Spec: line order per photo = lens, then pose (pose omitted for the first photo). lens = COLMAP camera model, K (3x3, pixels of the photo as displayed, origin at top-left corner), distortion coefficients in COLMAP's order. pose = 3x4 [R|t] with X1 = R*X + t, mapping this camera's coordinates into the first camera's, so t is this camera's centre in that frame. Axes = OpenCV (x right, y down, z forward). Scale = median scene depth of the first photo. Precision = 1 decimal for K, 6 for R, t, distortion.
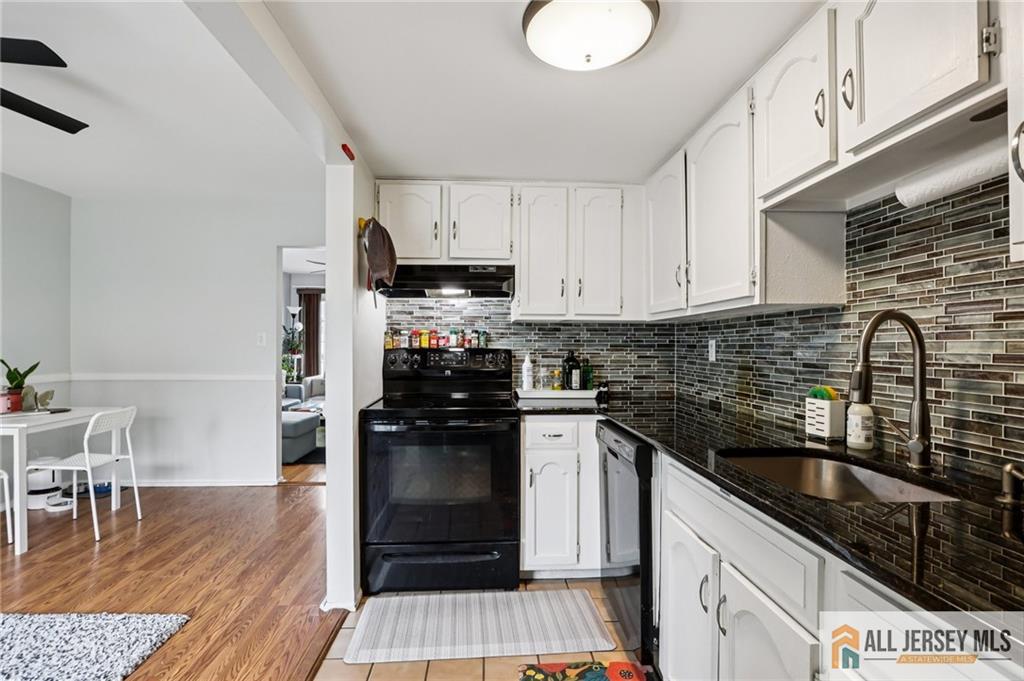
lens RADIAL K [[489.5, 0, 508.6], [0, 489.5, 344.2], [0, 0, 1]] dist [-0.014915, 0.000437]
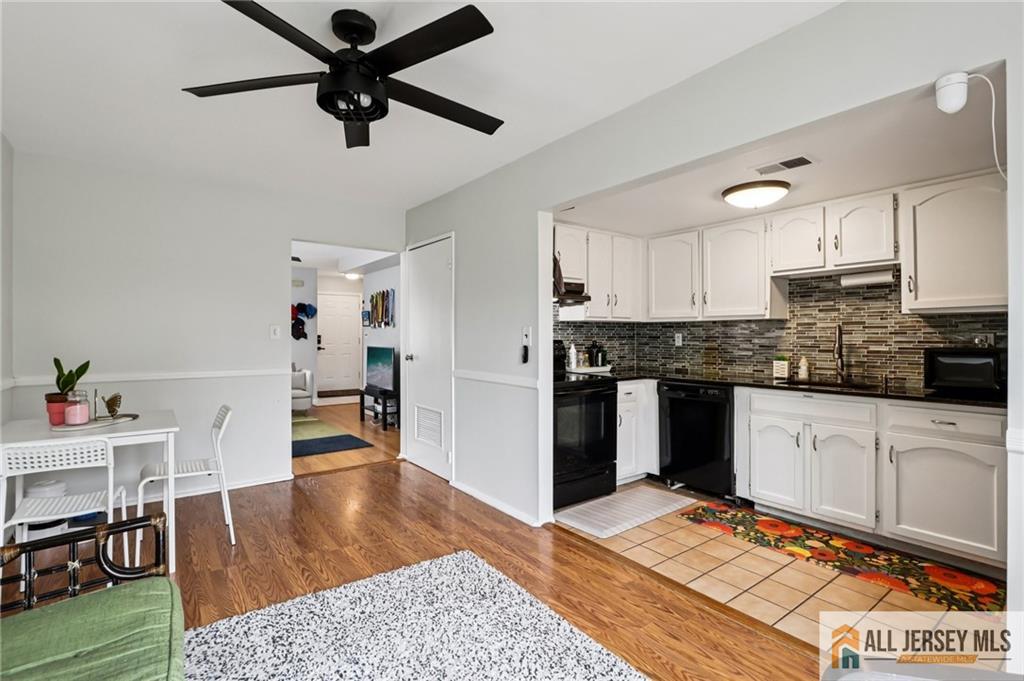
lens RADIAL K [[482.1, 0, 504.1], [0, 482.1, 332.3], [0, 0, 1]] dist [-0.016847, 0.001019]
pose [[0.838480, -0.001699, 0.544929, -1.100507], [0.003066, 0.999994, -0.001601, -0.013222], [-0.544923, 0.003013, 0.838480, -0.107008]]
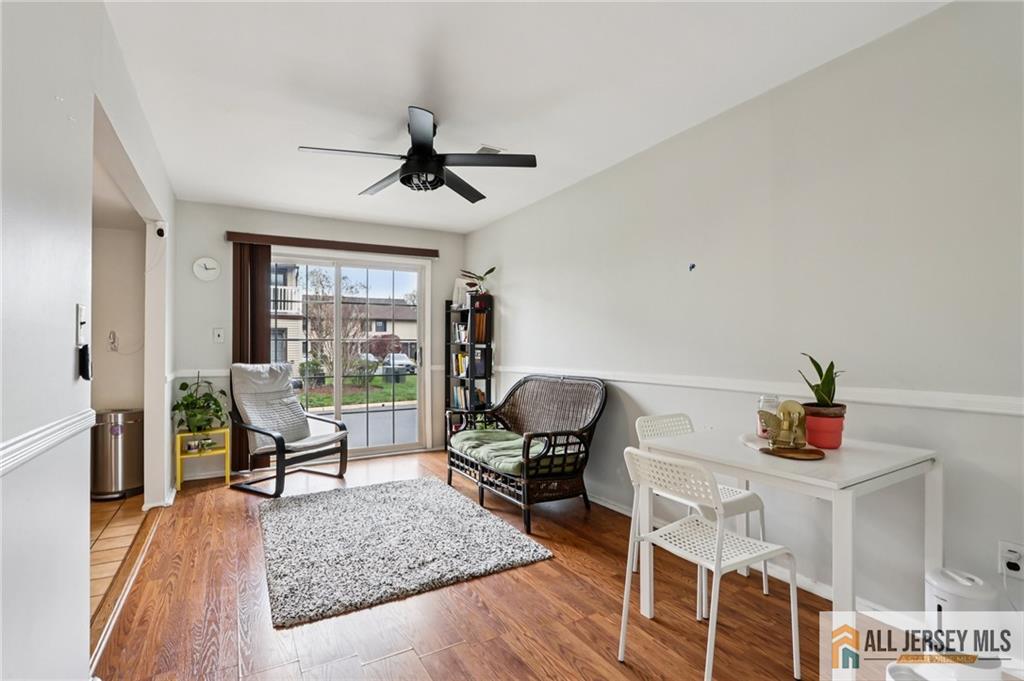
lens RADIAL K [[479.2, 0, 512.0], [0, 479.2, 340.5], [0, 0, 1]] dist [-0.019666, 0.000155]
pose [[-0.885789, -0.005423, -0.464057, -0.550411], [0.002338, 0.999867, -0.016148, 0.027070], [0.464082, -0.015389, -0.885658, 1.752603]]
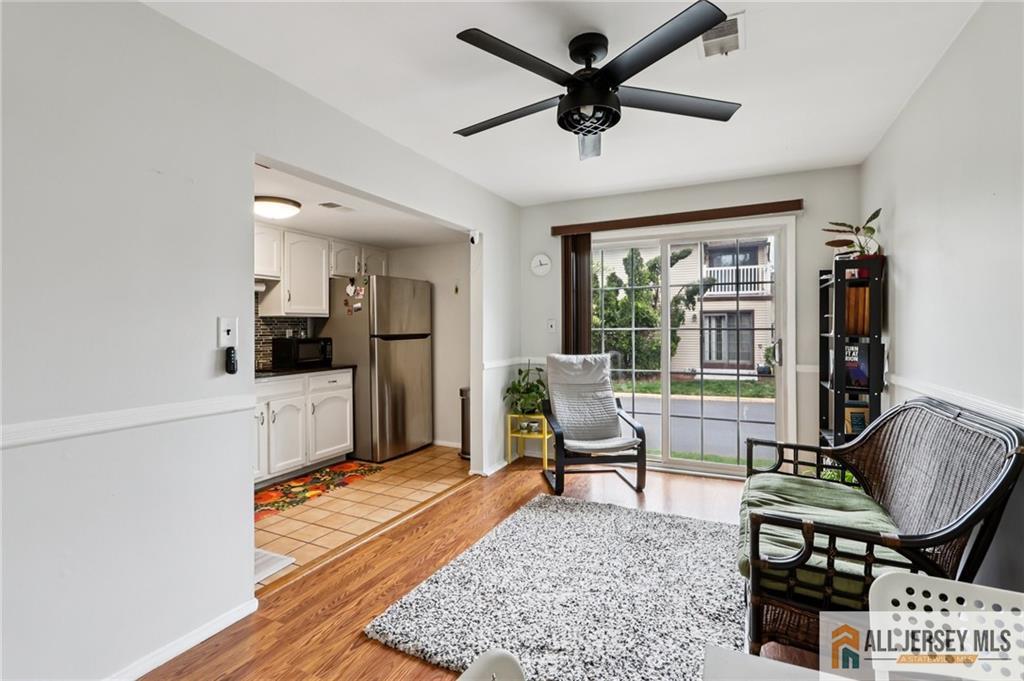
lens RADIAL K [[483.2, 0, 505.2], [0, 483.2, 325.4], [0, 0, 1]] dist [-0.018269, 0.000281]
pose [[-0.874388, 0.003627, 0.485214, -1.160627], [-0.000258, 0.999968, -0.007938, -0.009904], [-0.485227, -0.007066, -0.874360, 1.446368]]
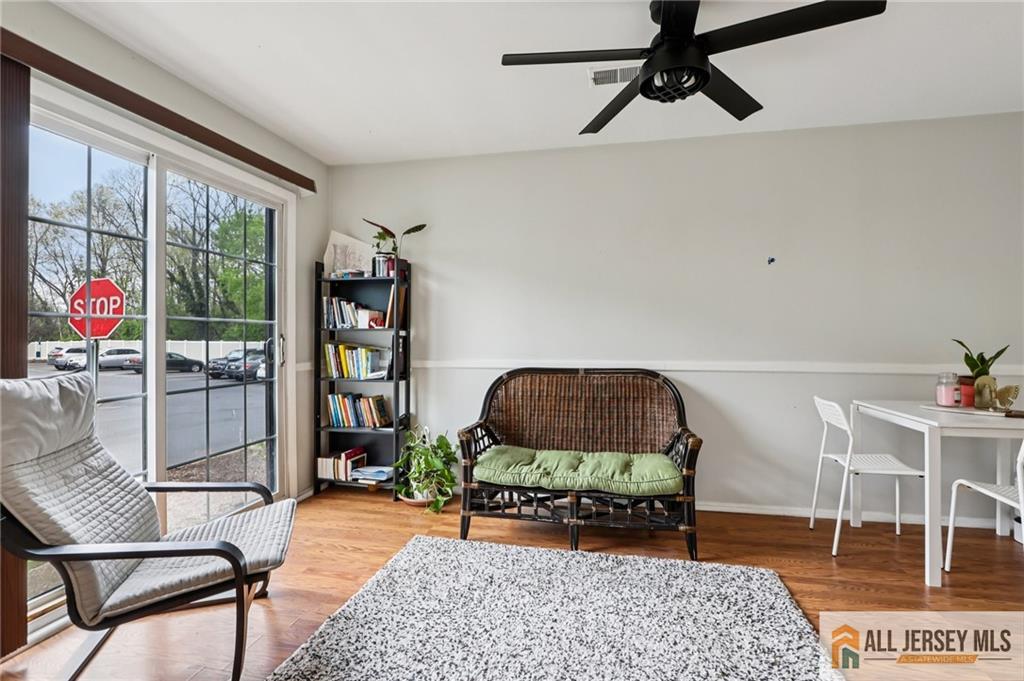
lens RADIAL K [[477.8, 0, 513.5], [0, 477.8, 332.1], [0, 0, 1]] dist [-0.015611, 0.000125]
pose [[-0.256358, -0.008448, -0.966545, -0.100092], [0.002474, 0.999953, -0.009396, 0.028302], [0.966579, -0.004800, -0.256325, 0.601275]]
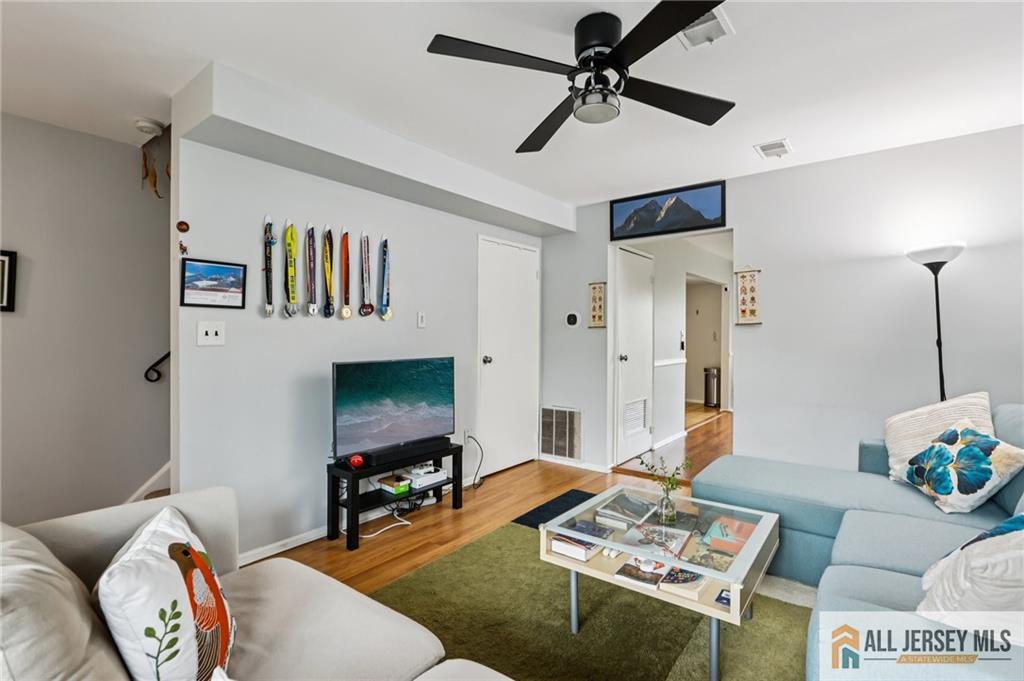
lens RADIAL K [[482.1, 0, 504.1], [0, 482.1, 332.3], [0, 0, 1]] dist [-0.016847, 0.001019]
pose [[-0.747317, -0.004343, 0.664453, -1.272026], [-0.007298, 0.999972, -0.001673, -0.011884], [-0.664428, -0.006099, -0.747328, 3.348122]]
